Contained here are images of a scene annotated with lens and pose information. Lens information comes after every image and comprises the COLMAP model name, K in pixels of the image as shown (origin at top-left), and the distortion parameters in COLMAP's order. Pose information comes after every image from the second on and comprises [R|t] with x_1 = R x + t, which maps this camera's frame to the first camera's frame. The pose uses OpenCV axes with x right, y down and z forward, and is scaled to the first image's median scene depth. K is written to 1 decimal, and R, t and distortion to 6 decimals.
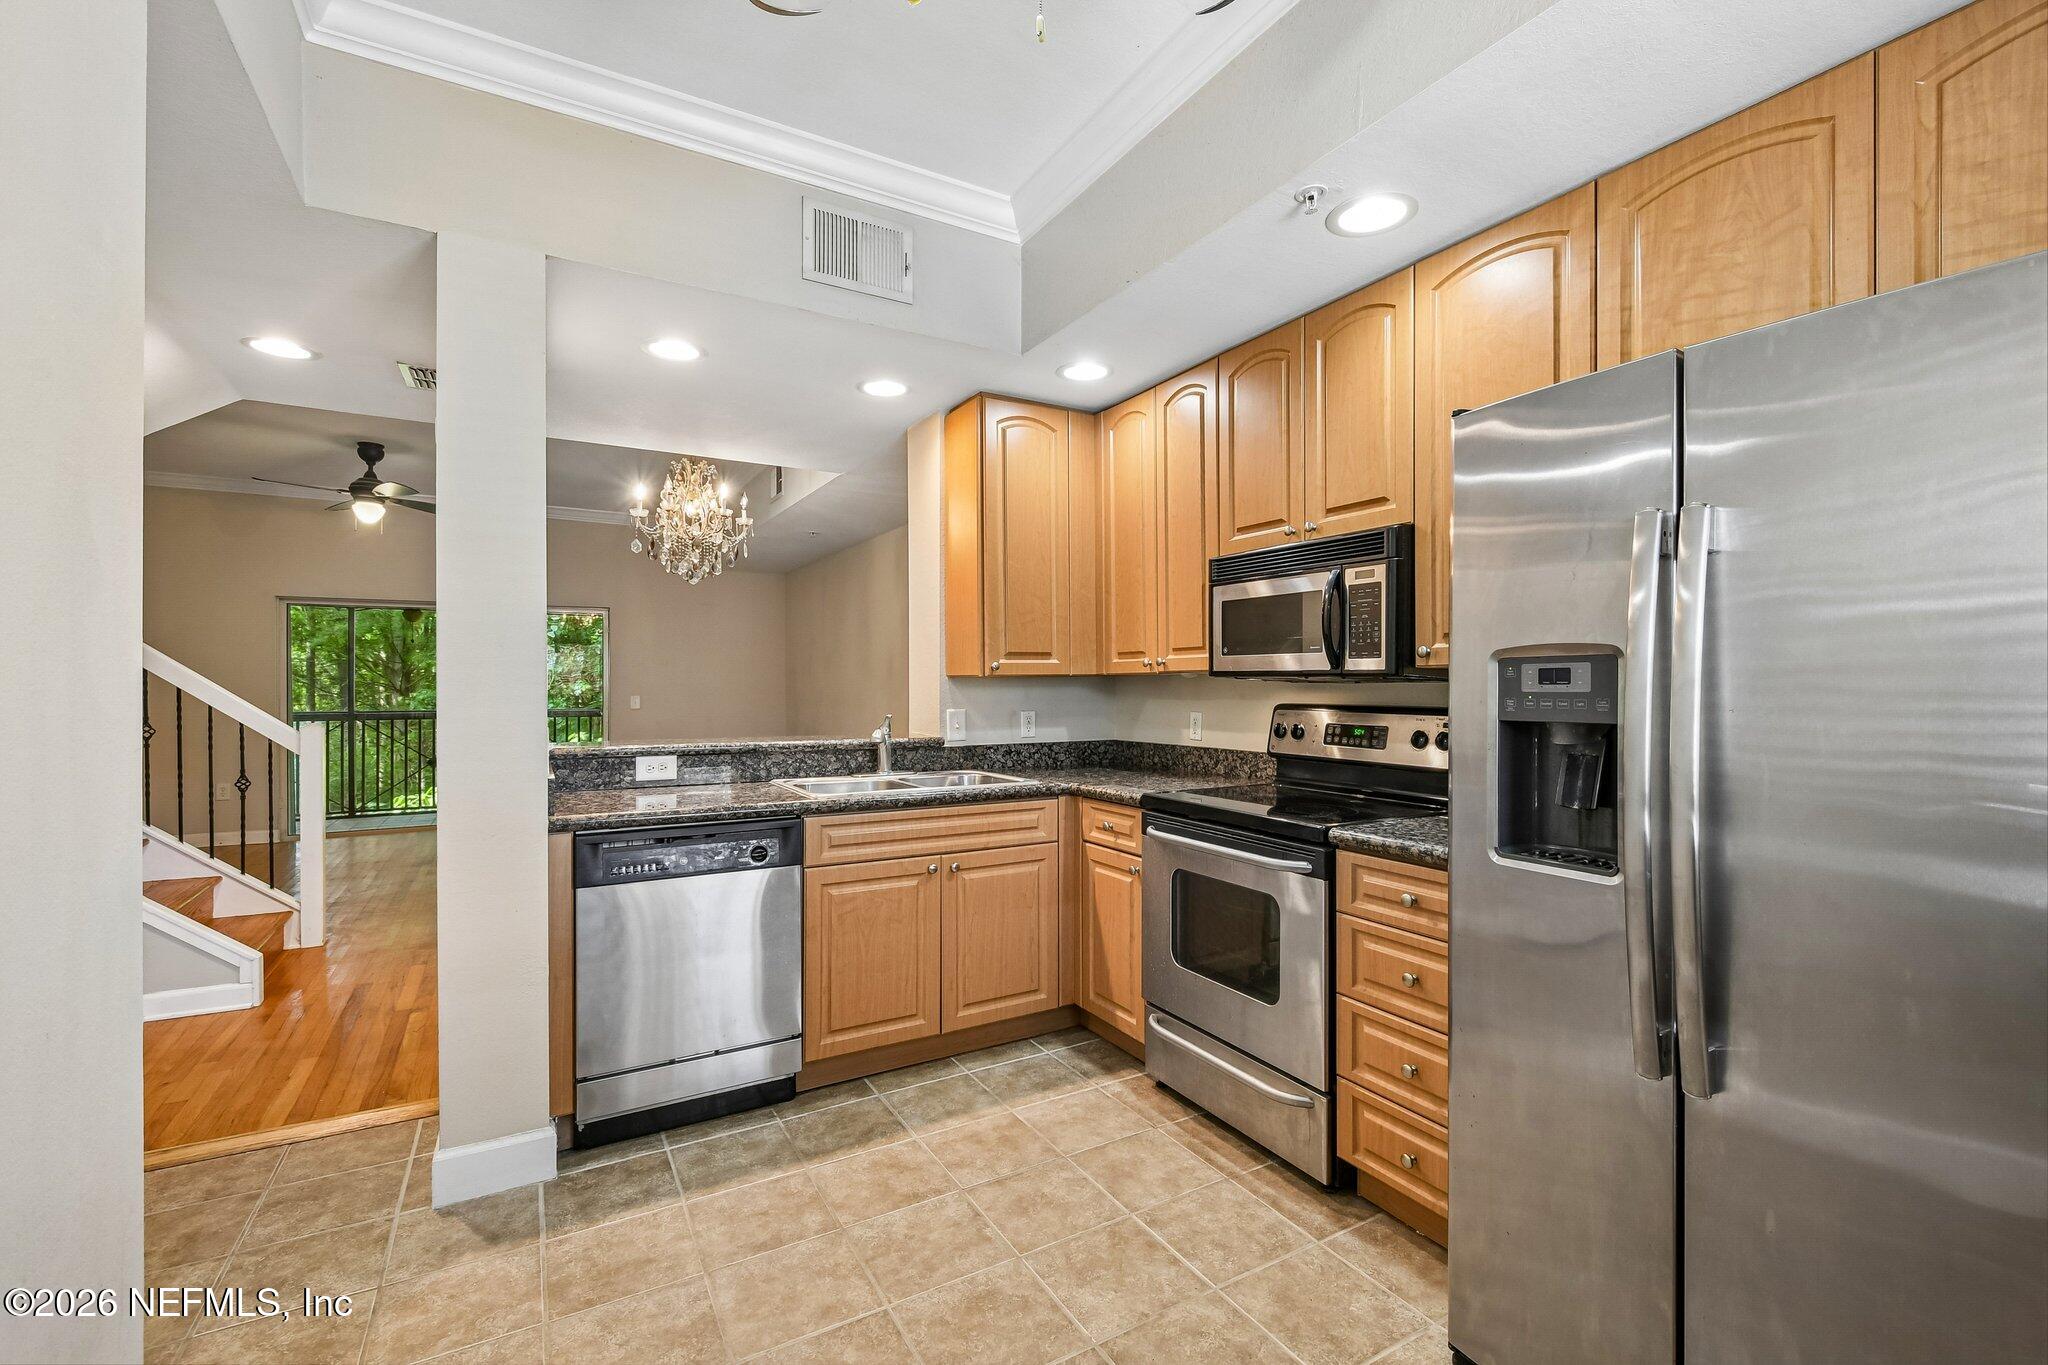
lens RADIAL K [[884.7, 0, 1051.7], [0, 884.7, 677.7], [0, 0, 1]] dist [0.010702, -0.008544]
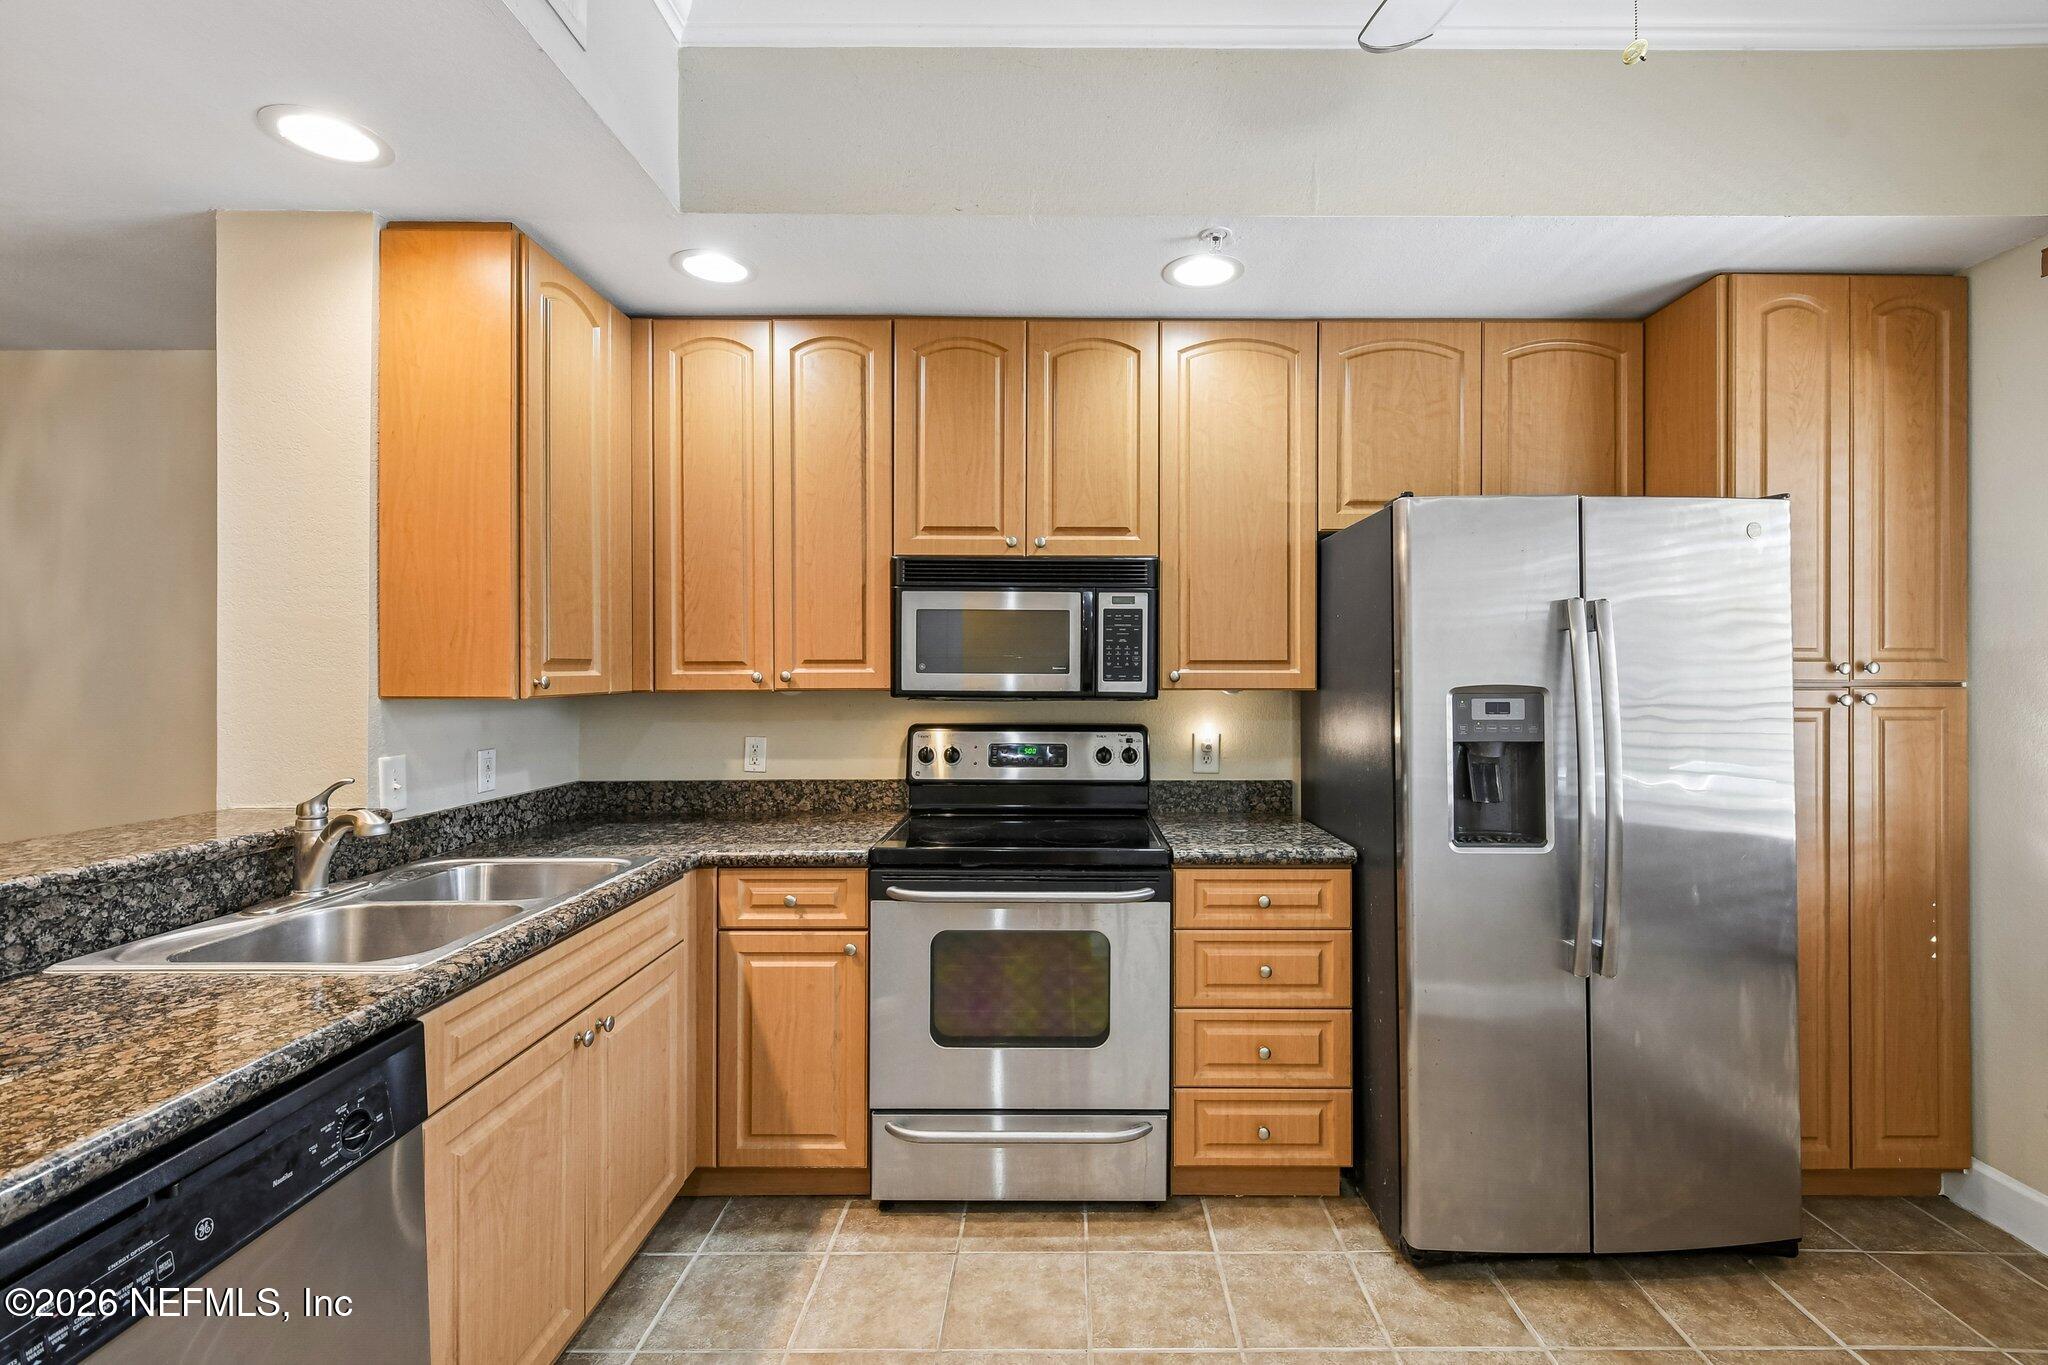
lens RADIAL K [[895.4, 0, 1067.6], [0, 895.4, 671.8], [0, 0, 1]] dist [0.006284, -0.000658]
pose [[0.510734, 0.006779, 0.859712, -0.478987], [-0.007483, 0.999966, -0.003440, -0.023817], [-0.859706, -0.004677, 0.510768, 0.429562]]
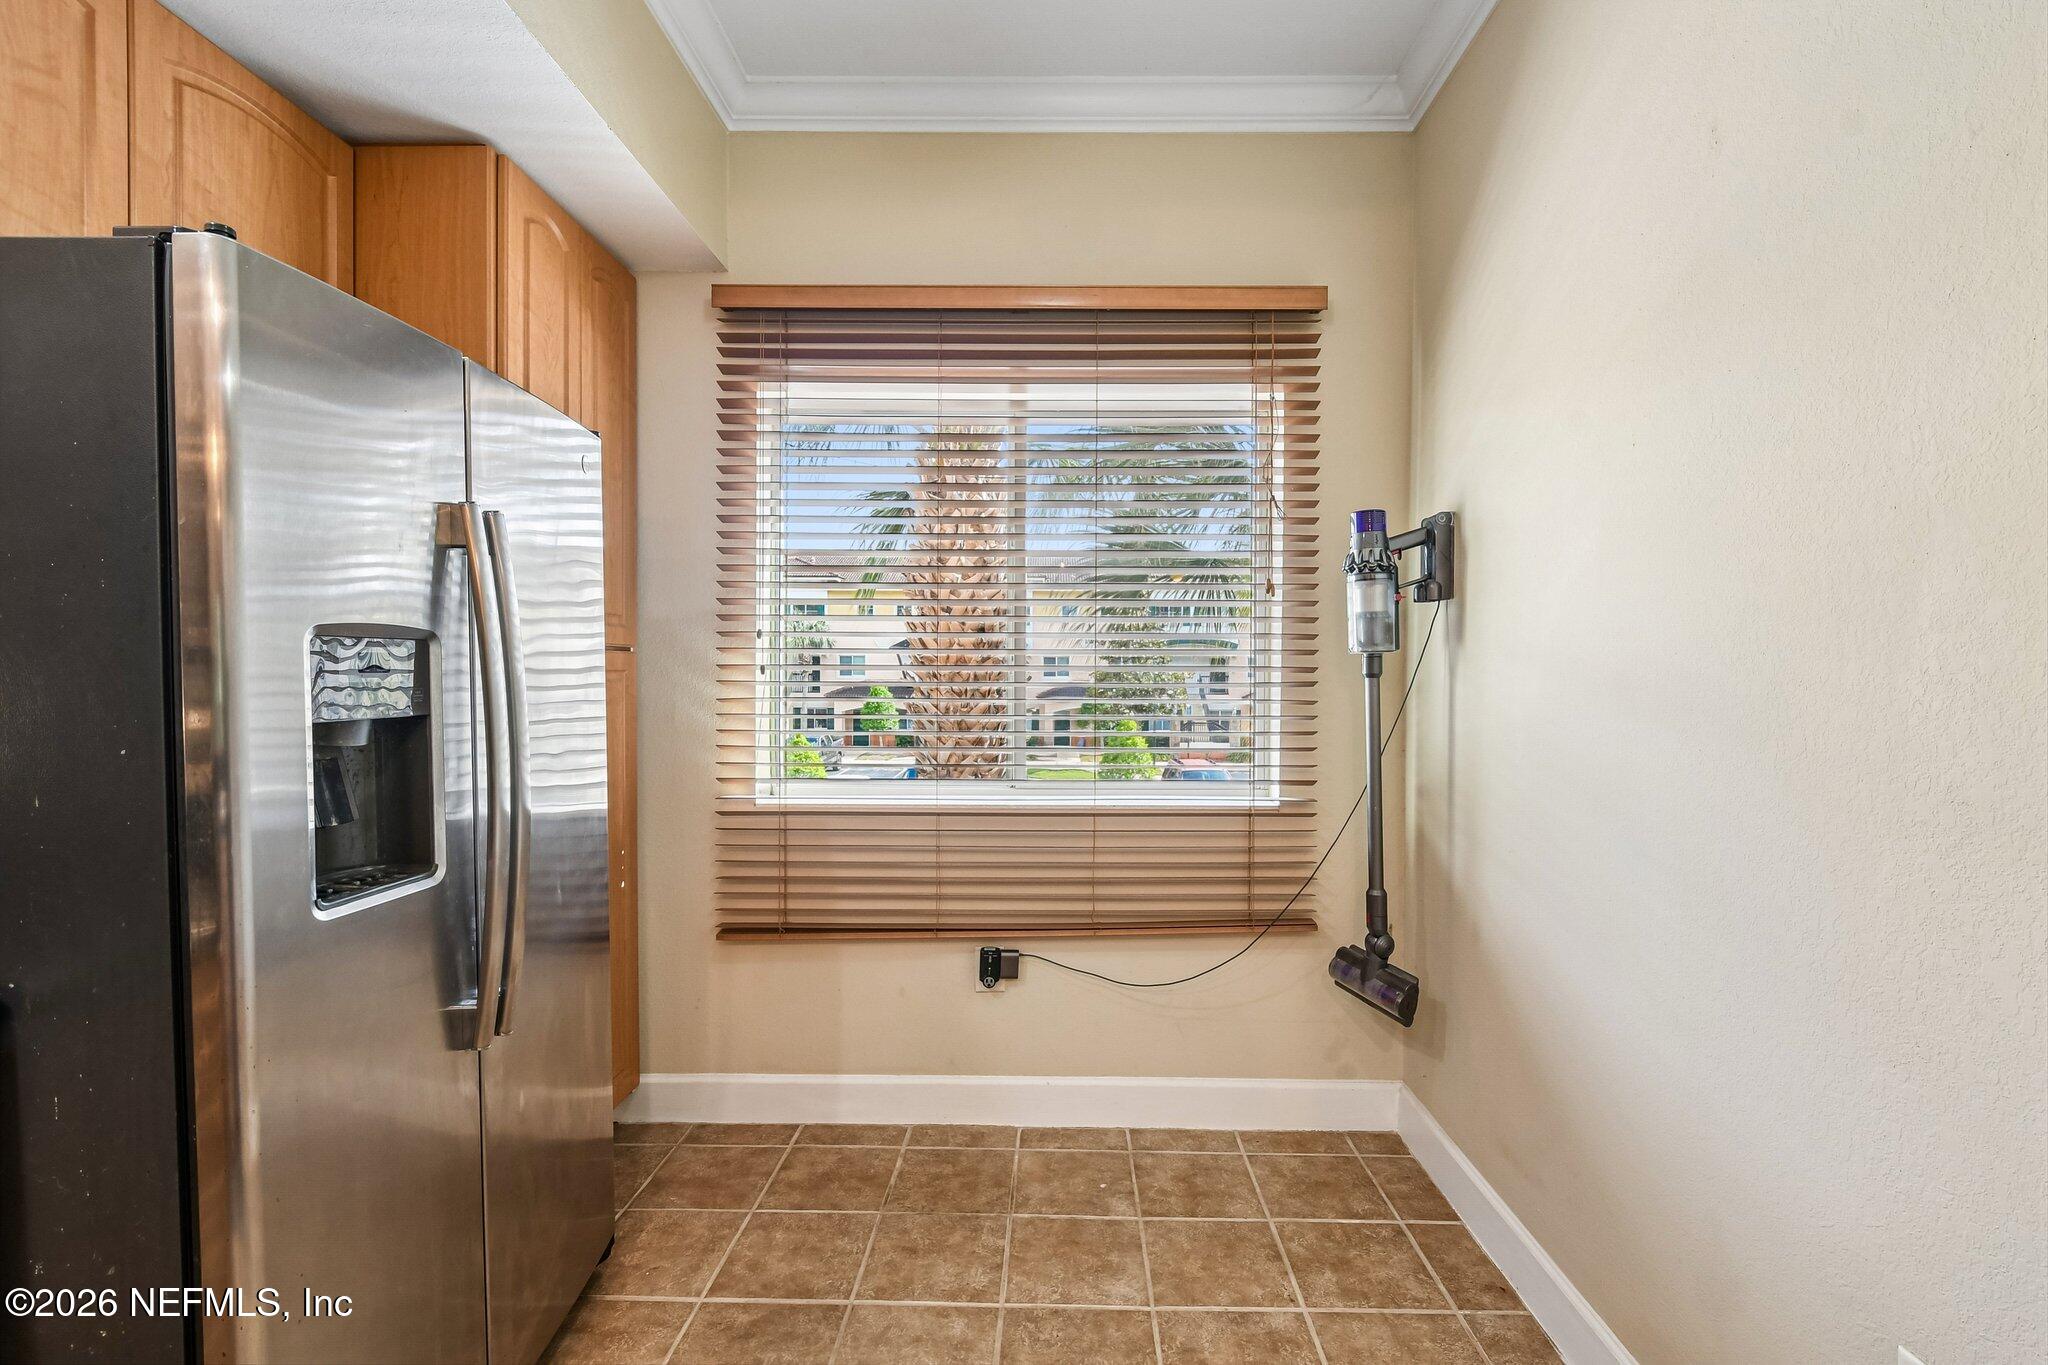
lens RADIAL K [[912.1, 0, 1041.0], [0, 912.1, 680.7], [0, 0, 1]] dist [0.000391, -0.000458]
pose [[-0.846853, -0.004803, 0.531805, -0.200092], [-0.004011, 0.999988, 0.002643, 0.005150], [-0.531812, 0.000105, -0.846863, 0.691963]]
